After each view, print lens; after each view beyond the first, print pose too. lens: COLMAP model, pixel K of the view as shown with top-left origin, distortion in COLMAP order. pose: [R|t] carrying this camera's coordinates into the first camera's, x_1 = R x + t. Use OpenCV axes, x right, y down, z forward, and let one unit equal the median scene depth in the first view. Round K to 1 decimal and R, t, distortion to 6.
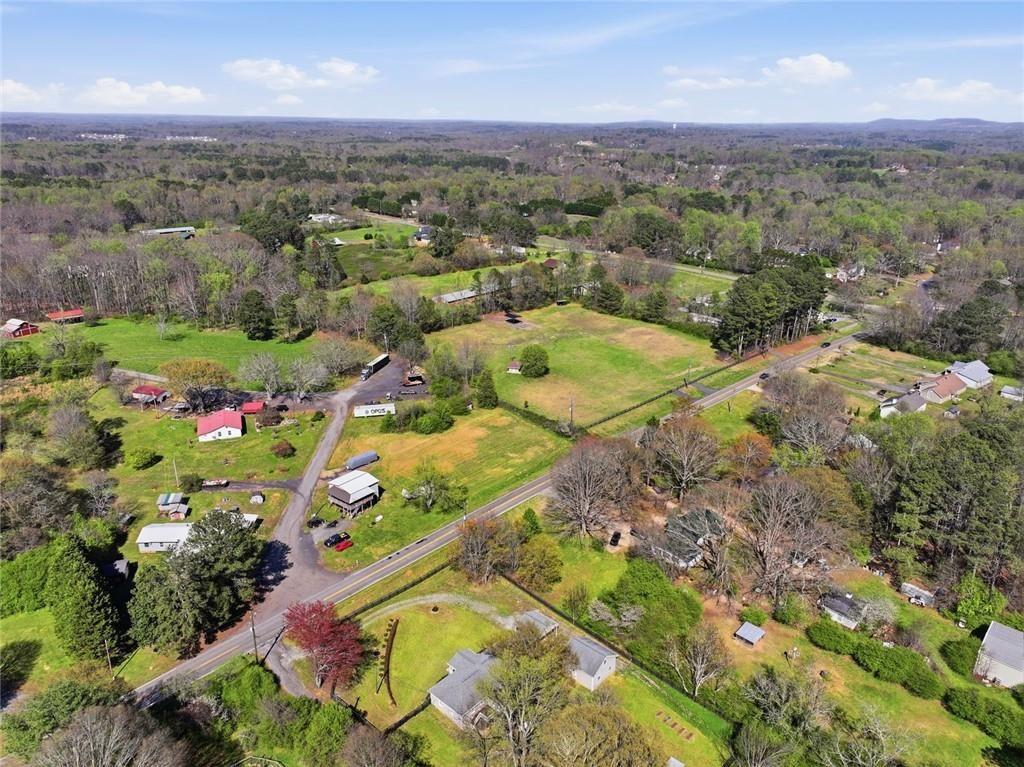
lens RADIAL K [[717.5, 0, 514.4], [0, 717.5, 382.3], [0, 0, 1]] dist [-0.003051, 0.022272]
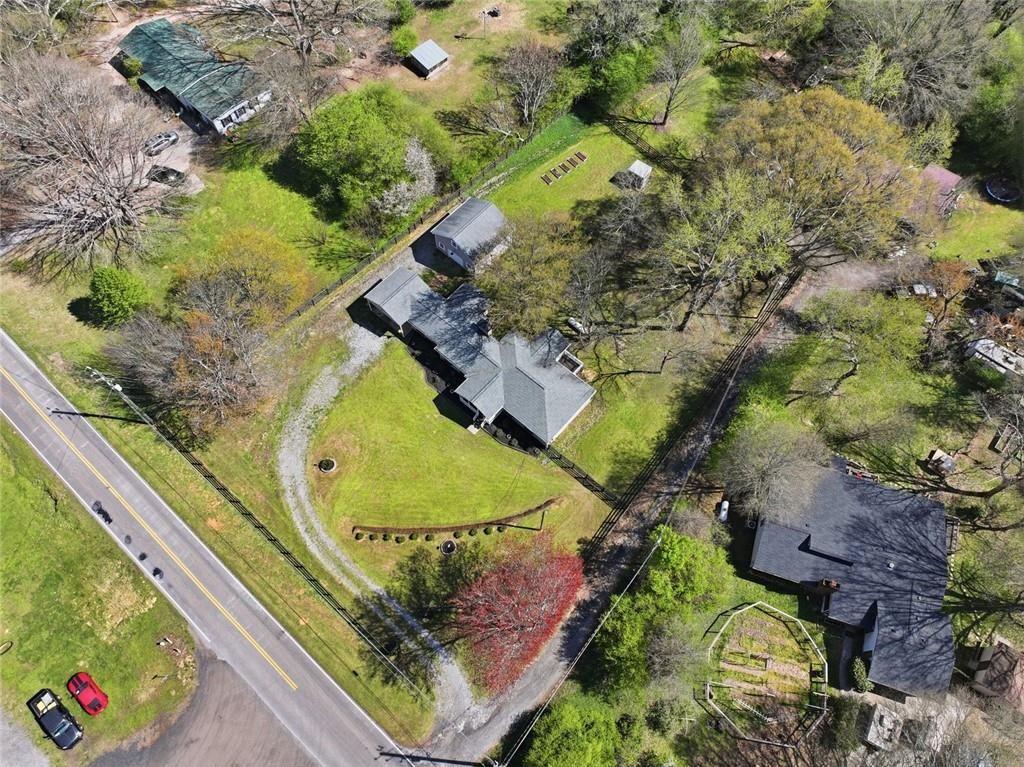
lens RADIAL K [[717.5, 0, 511.6], [0, 717.5, 379.9], [0, 0, 1]] dist [-0.003051, 0.022272]
pose [[-0.019203, -0.901927, 0.431462, -0.292340], [0.343918, 0.399248, 0.849895, -0.120122], [-0.938803, 0.164708, 0.302522, 0.708572]]
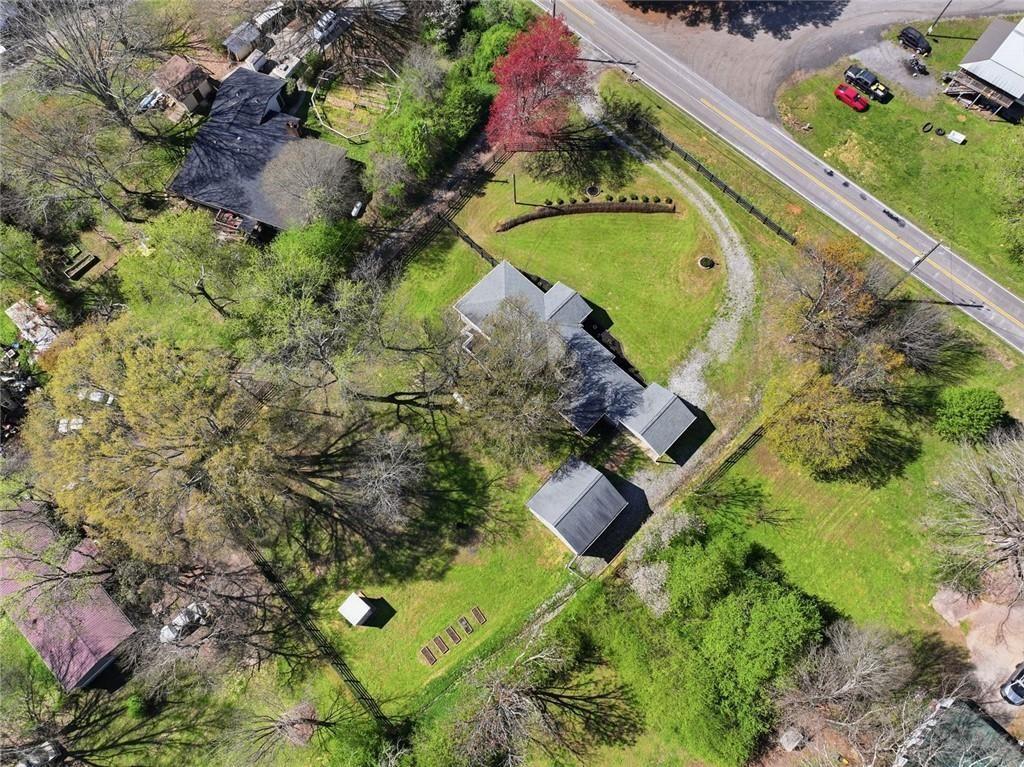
lens RADIAL K [[717.5, 0, 516.2], [0, 717.5, 384.1], [0, 0, 1]] dist [-0.003051, 0.022272]
pose [[-0.022164, 0.936950, -0.348760, 0.194972], [-0.340814, 0.320869, 0.883679, -0.120125], [0.939870, 0.138448, 0.312214, 0.694470]]
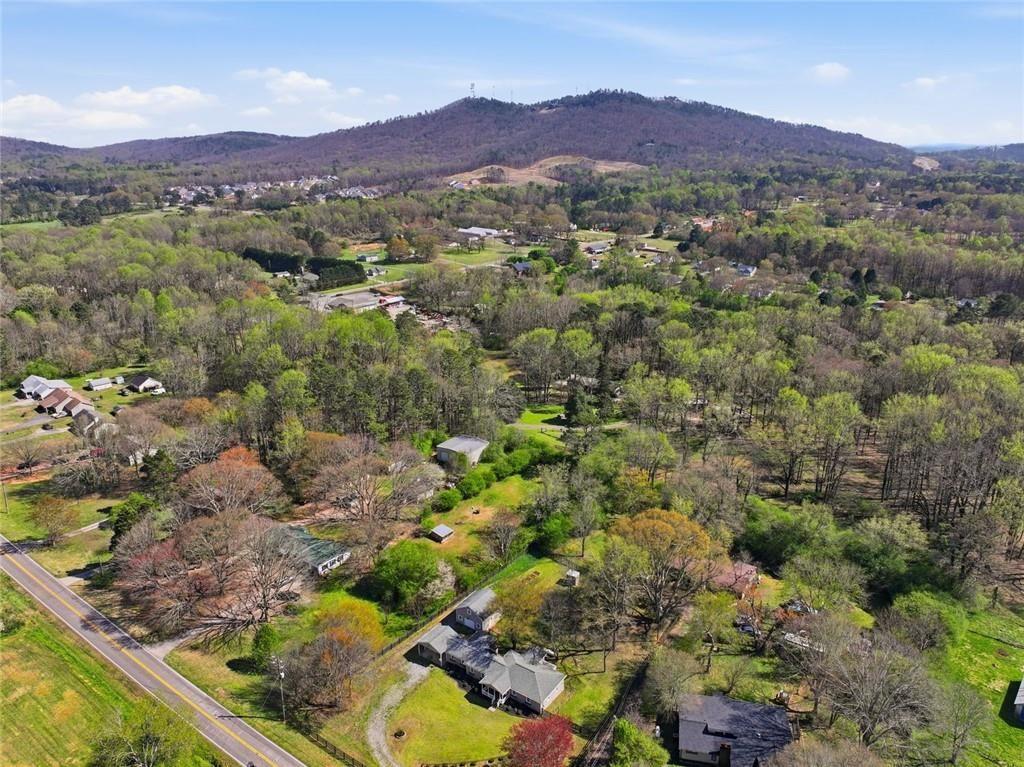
lens RADIAL K [[717.5, 0, 510.2], [0, 717.5, 380.3], [0, 0, 1]] dist [-0.003051, 0.022272]
pose [[-0.129232, -0.320510, 0.938388, -0.781576], [0.346494, 0.872076, 0.345579, -0.281692], [-0.929108, 0.369806, -0.001645, 0.746573]]
